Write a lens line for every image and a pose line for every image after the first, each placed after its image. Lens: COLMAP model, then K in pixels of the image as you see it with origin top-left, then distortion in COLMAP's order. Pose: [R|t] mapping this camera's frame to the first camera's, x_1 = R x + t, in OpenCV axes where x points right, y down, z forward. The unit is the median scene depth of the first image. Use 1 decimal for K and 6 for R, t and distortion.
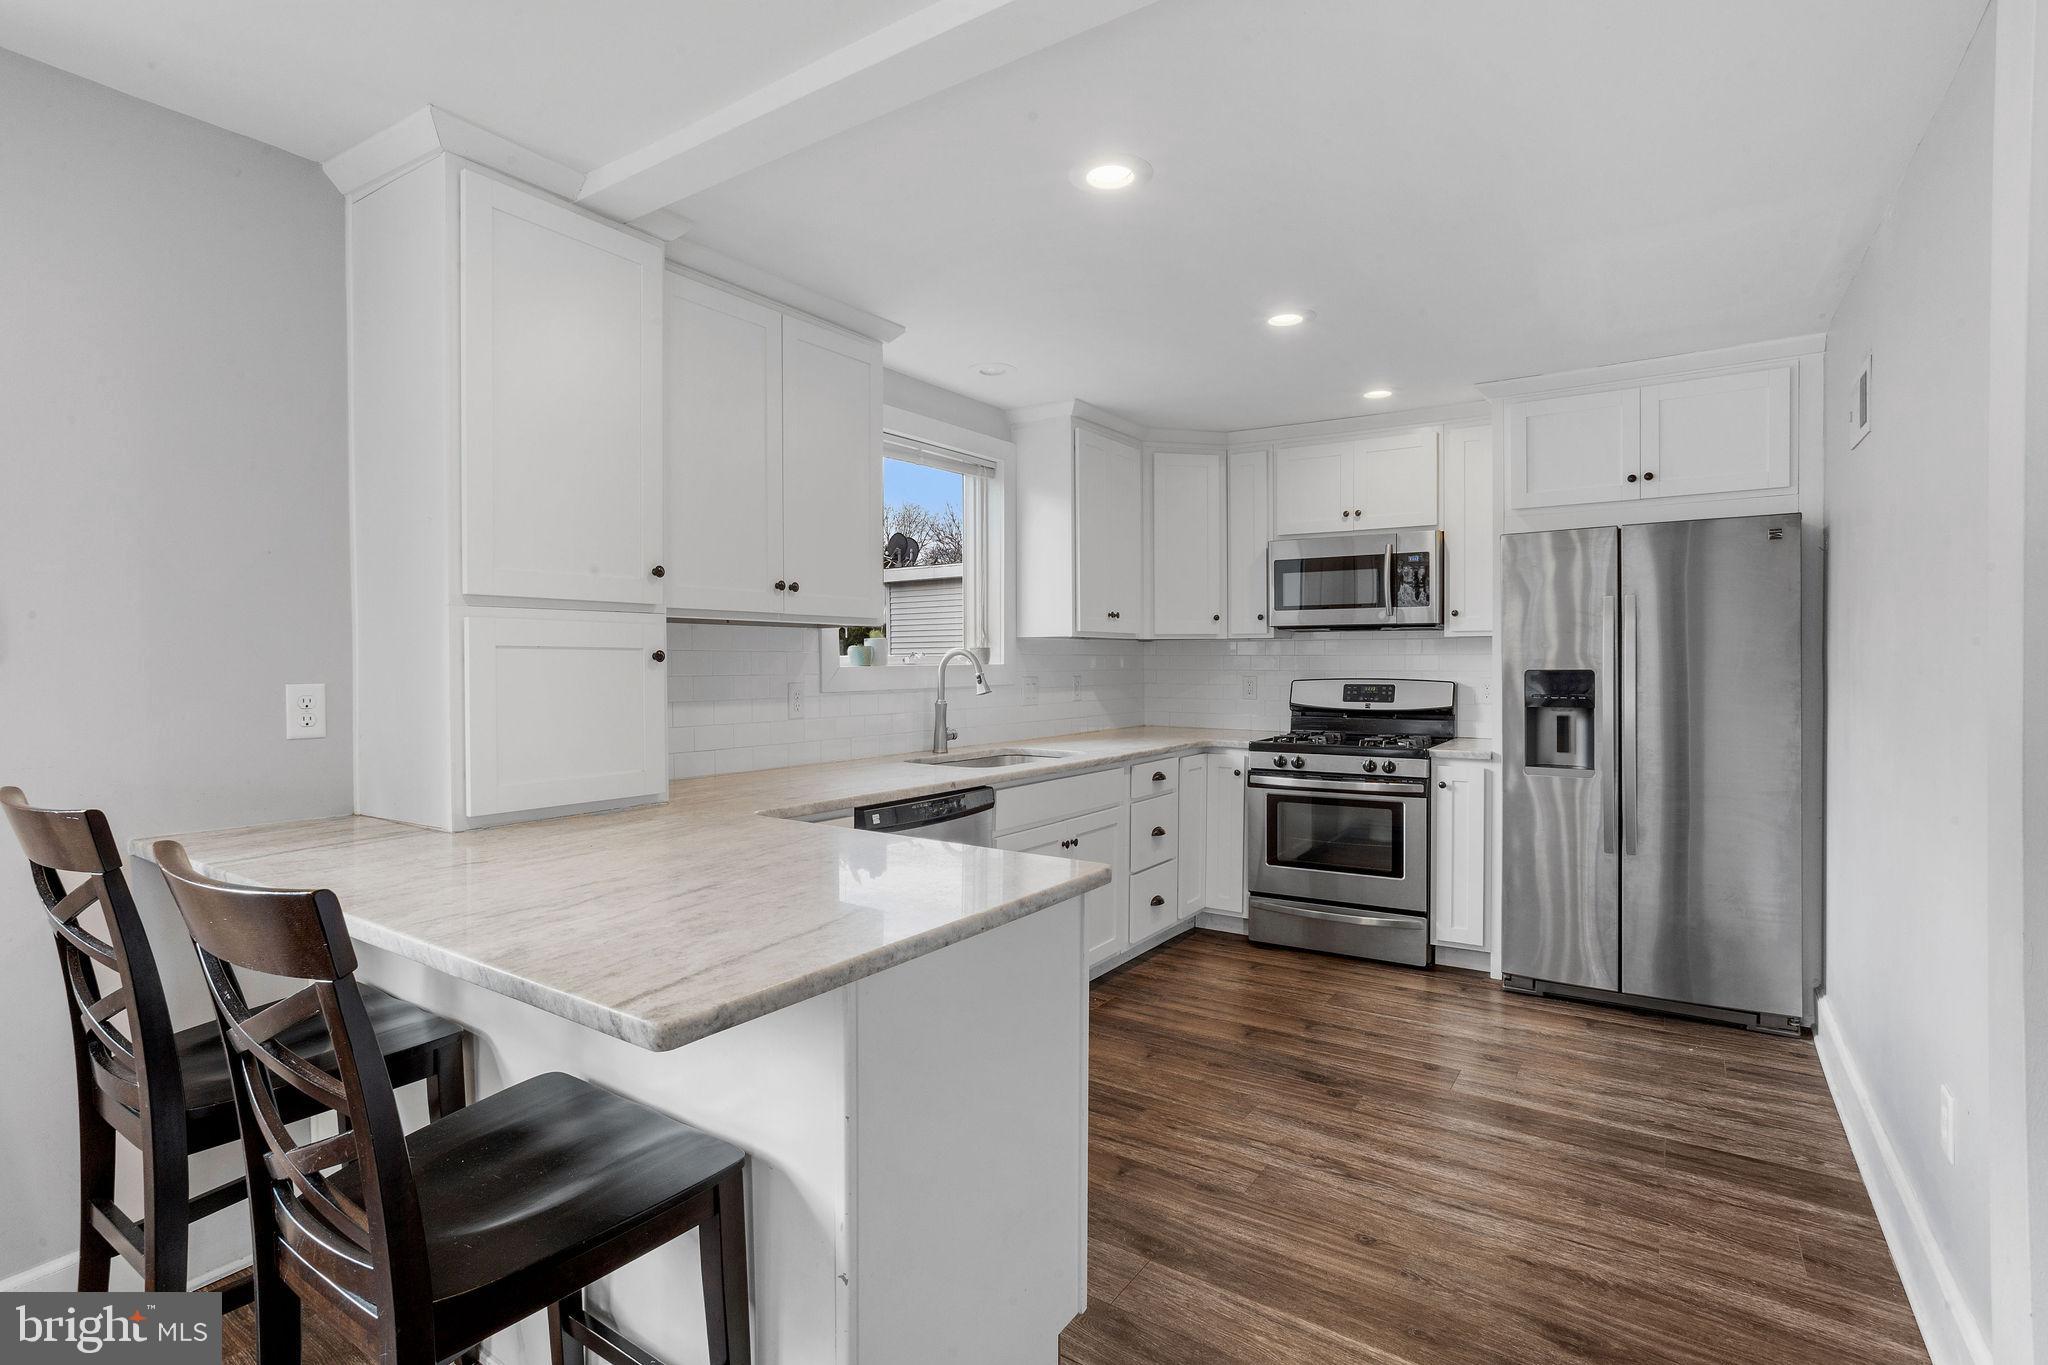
lens RADIAL K [[984.6, 0, 1002.5], [0, 984.6, 673.6], [0, 0, 1]] dist [-0.040661, 0.024301]
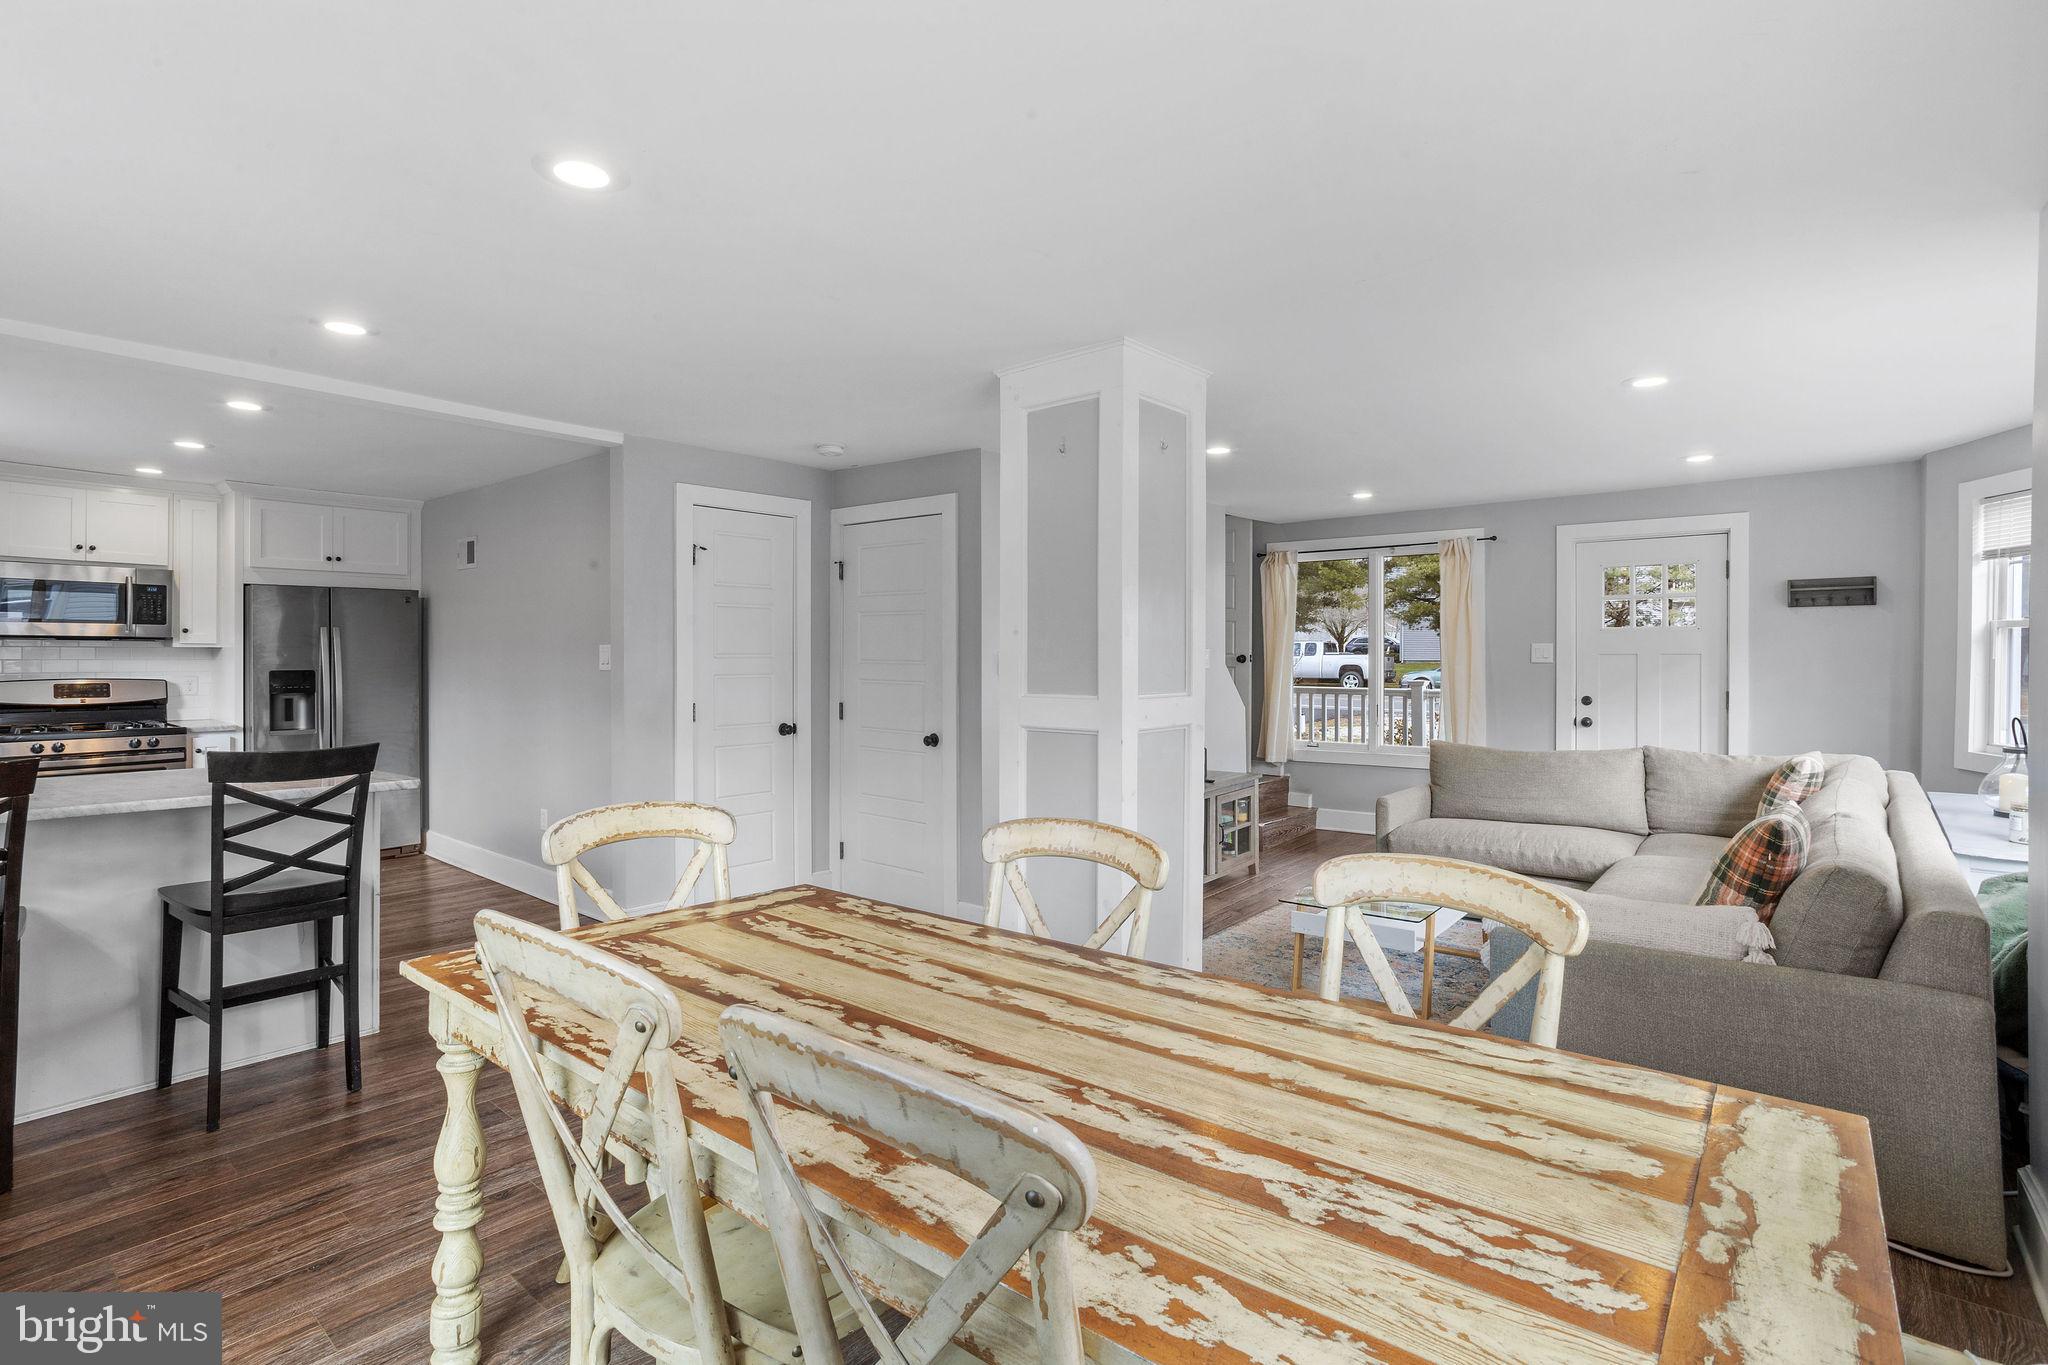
lens RADIAL K [[984.6, 0, 1002.0], [0, 984.6, 661.4], [0, 0, 1]] dist [-0.040661, 0.024301]
pose [[0.104951, -0.001700, 0.994476, -0.895570], [0.010156, 0.999948, 0.000638, -0.007549], [-0.994426, 0.010033, 0.104963, -0.351387]]
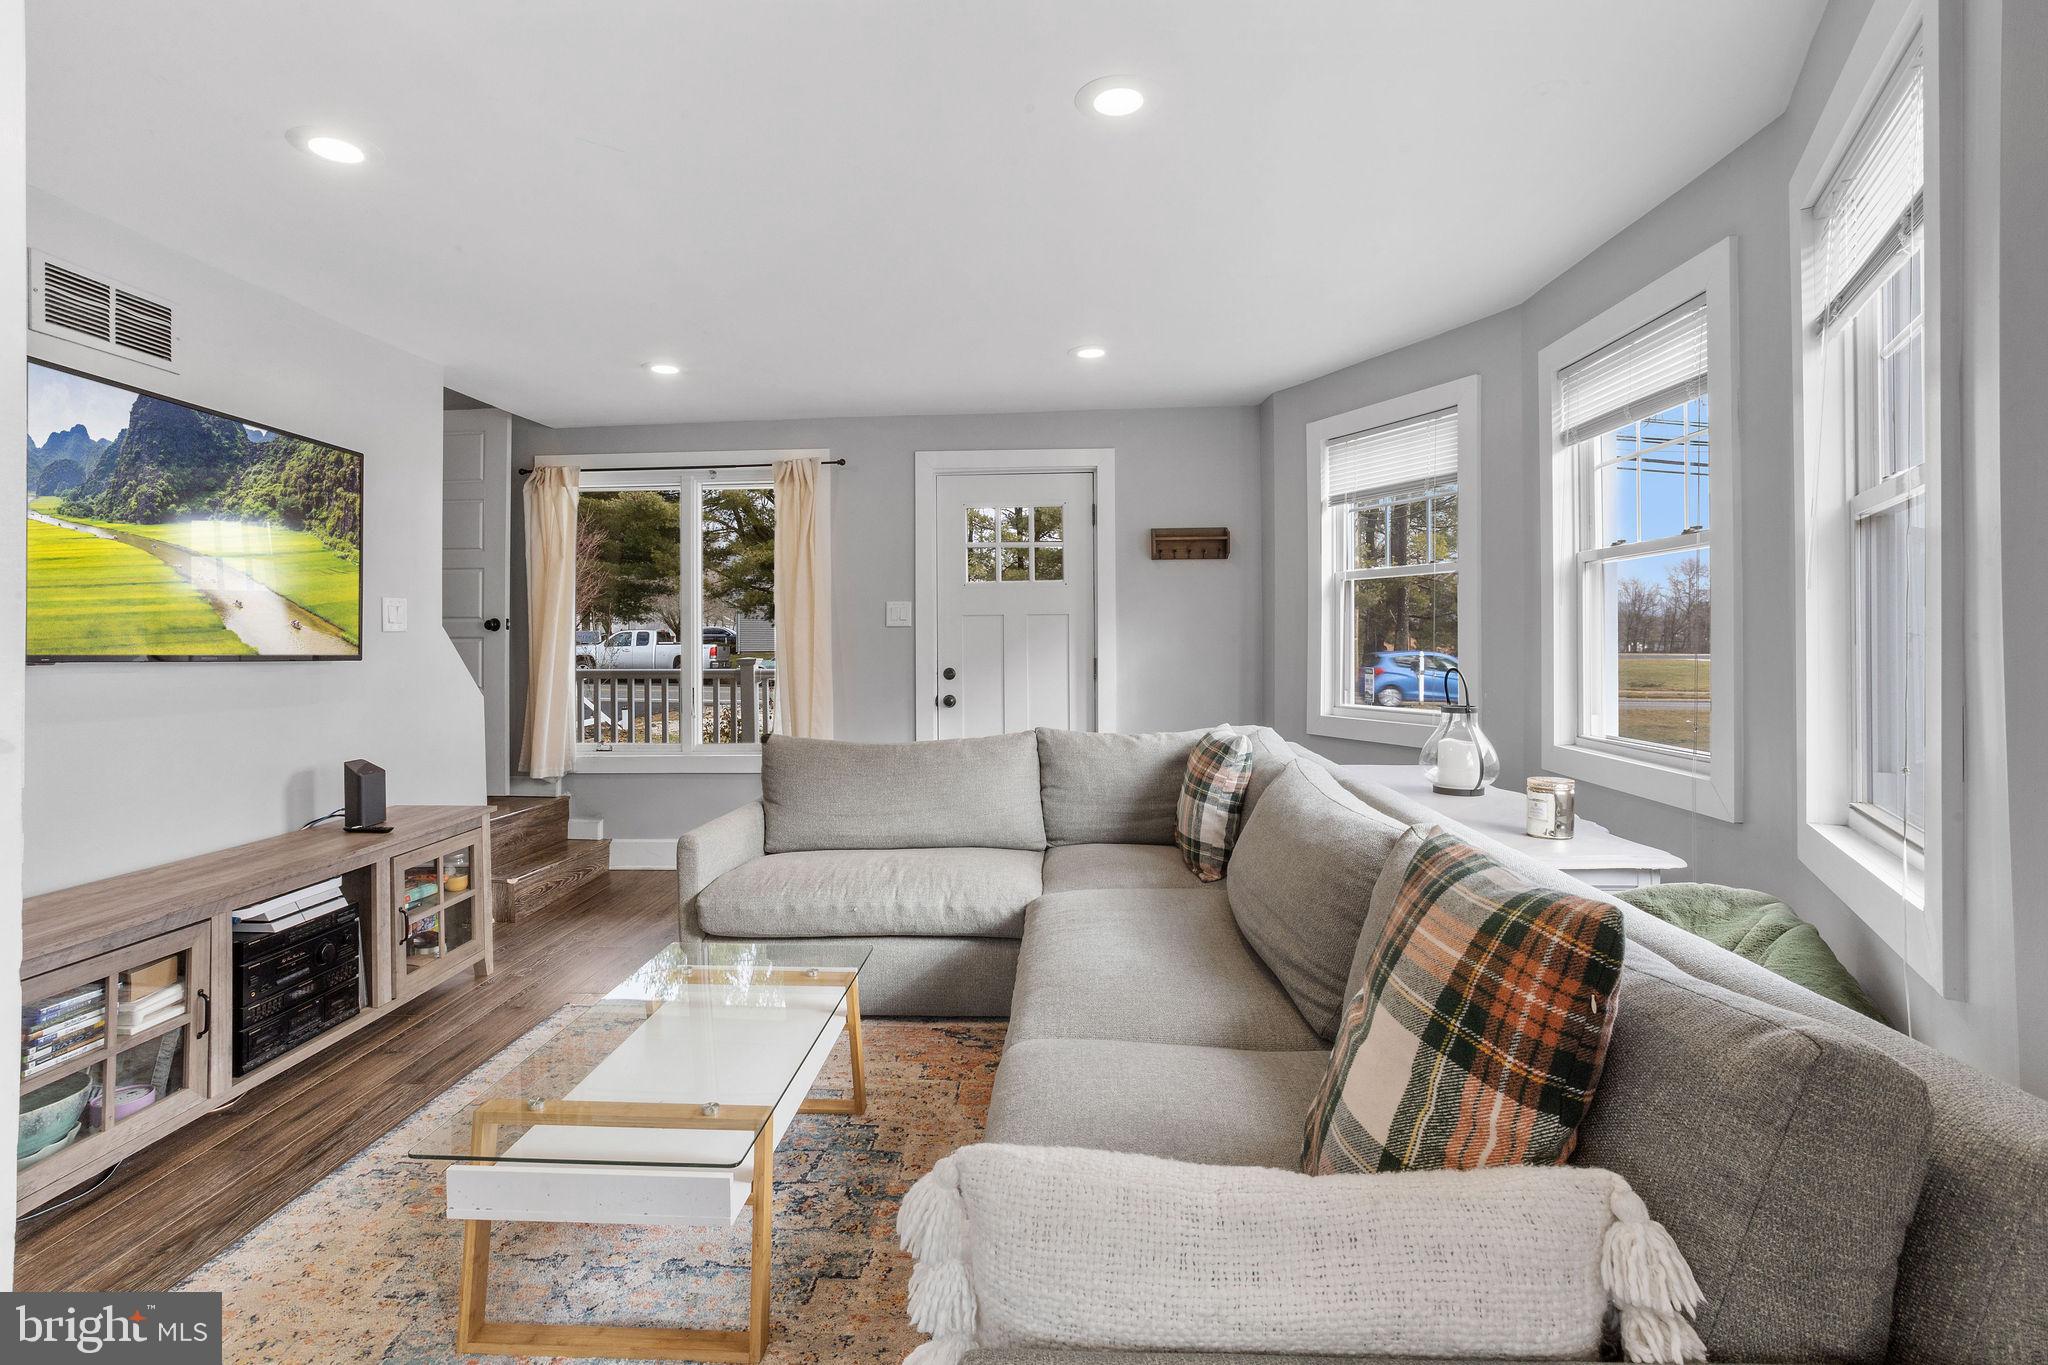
lens RADIAL K [[984.6, 0, 993.6], [0, 984.6, 637.1], [0, 0, 1]] dist [-0.040661, 0.024301]
pose [[-0.510383, 0.017227, 0.859775, -0.323199], [0.016562, 0.999811, -0.010202, 0.035059], [-0.859788, 0.009033, -0.510572, -0.536629]]
